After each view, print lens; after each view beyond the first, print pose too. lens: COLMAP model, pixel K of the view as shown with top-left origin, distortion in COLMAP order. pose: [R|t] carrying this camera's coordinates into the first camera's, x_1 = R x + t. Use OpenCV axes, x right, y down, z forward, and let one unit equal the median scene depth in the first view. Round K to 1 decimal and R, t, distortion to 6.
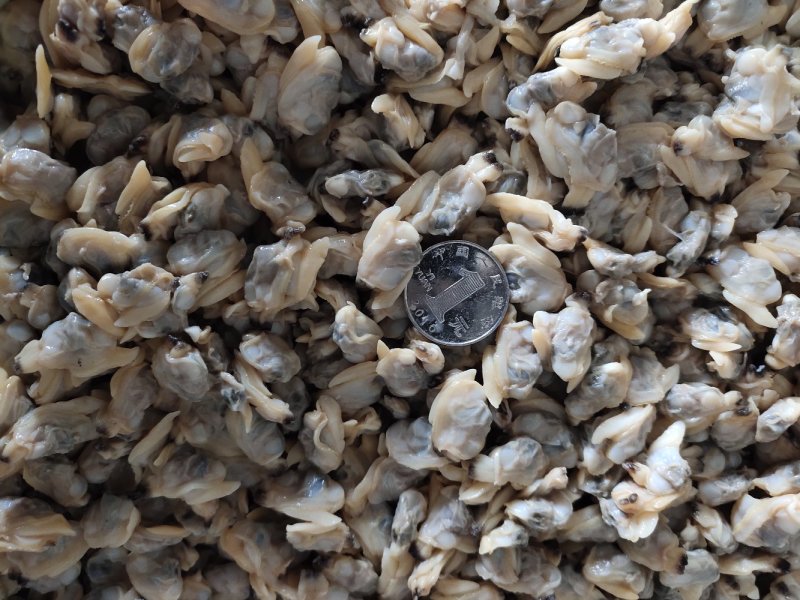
lens RADIAL K [[604.1, 0, 397.8], [0, 604.1, 298.1], [0, 0, 1]] dist [0.019757, -0.065202]
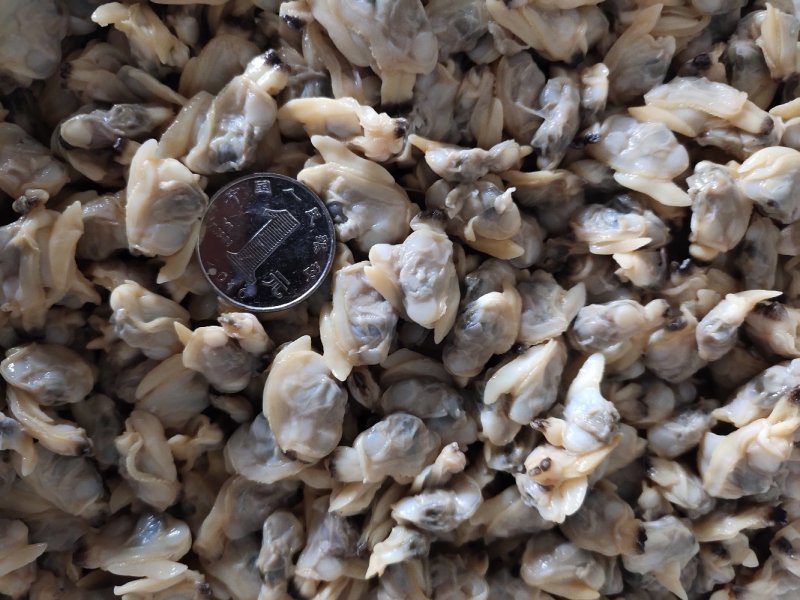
lens RADIAL K [[619.3, 0, 395.3], [0, 619.3, 297.5], [0, 0, 1]] dist [0.011082, -0.077412]
pose [[0.981096, -0.193522, -0.000420, 0.241033], [0.193331, 0.980222, -0.042284, 0.123030], [0.008595, 0.041403, 0.999106, 0.225487]]
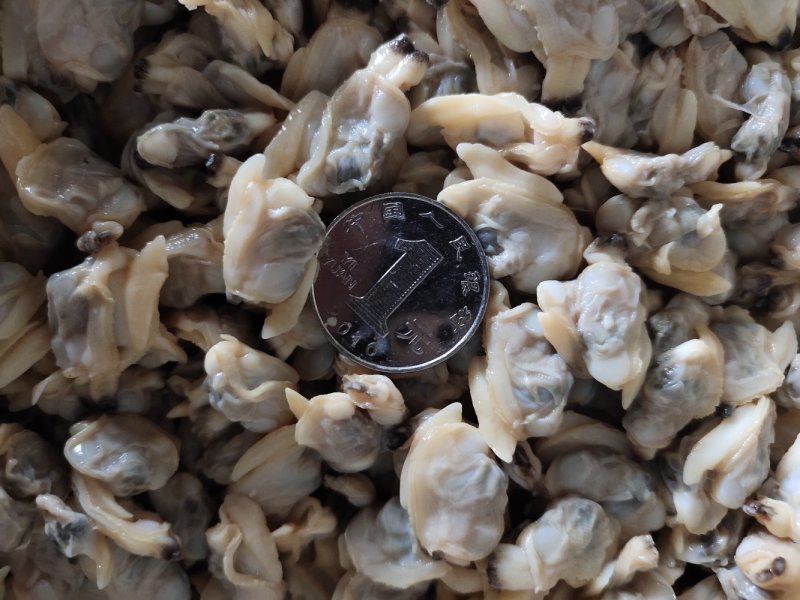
lens RADIAL K [[623.9, 0, 396.7], [0, 623.9, 297.0], [0, 0, 1]] dist [0.002224, -0.088866]
pose [[0.976155, -0.215309, -0.027617, 0.107112], [0.213373, 0.975110, -0.060267, 0.041661], [0.039905, 0.052937, 0.997800, 0.391289]]
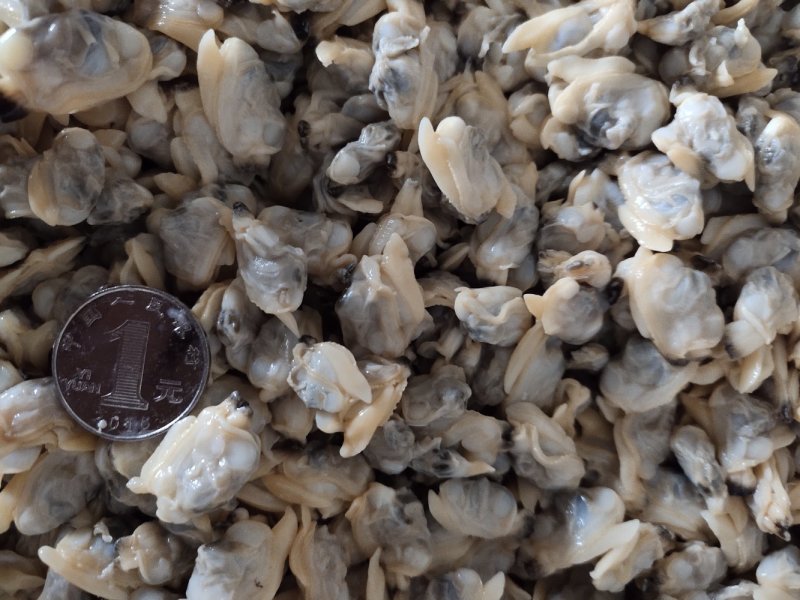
lens RADIAL K [[619.3, 0, 395.3], [0, 619.3, 297.5], [0, 0, 1]] dist [0.011082, -0.077412]
pose [[0.759823, -0.649891, 0.017612, -0.162494], [0.649016, 0.756658, -0.079037, 0.028525], [0.038039, 0.071484, 0.996716, 0.228746]]
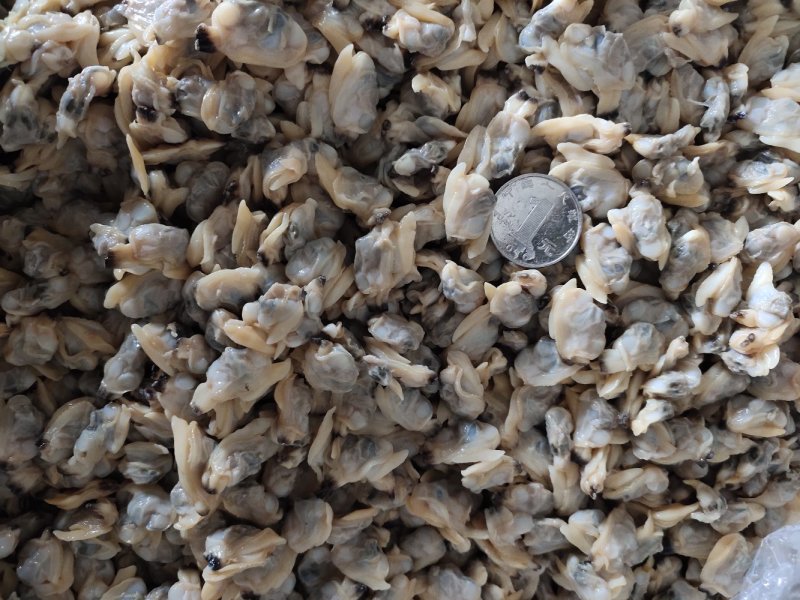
lens RADIAL K [[595.9, 0, 400.0], [0, 595.9, 300.0], [0, 0, 1]] dist [0.028230, -0.071589]
pose [[0.939663, -0.341448, -0.021151, -0.162710], [0.340777, 0.939668, -0.029906, 0.077368], [0.030086, 0.020894, 0.999329, -0.106231]]
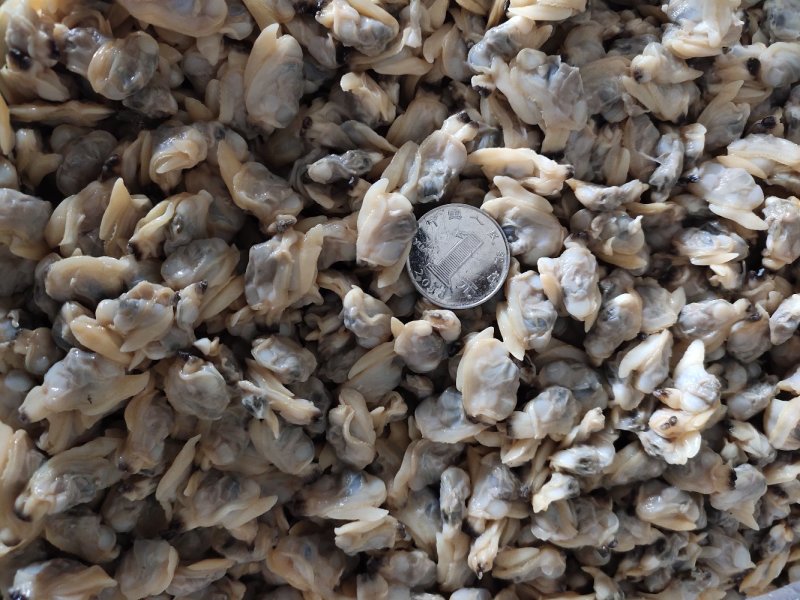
lens RADIAL K [[604.1, 0, 397.8], [0, 604.1, 298.1], [0, 0, 1]] dist [0.019757, -0.065202]
pose [[0.977979, -0.197412, 0.067721, -0.080145], [0.200908, 0.978366, -0.049357, 0.087949], [-0.056513, 0.061876, 0.996483, 0.017662]]
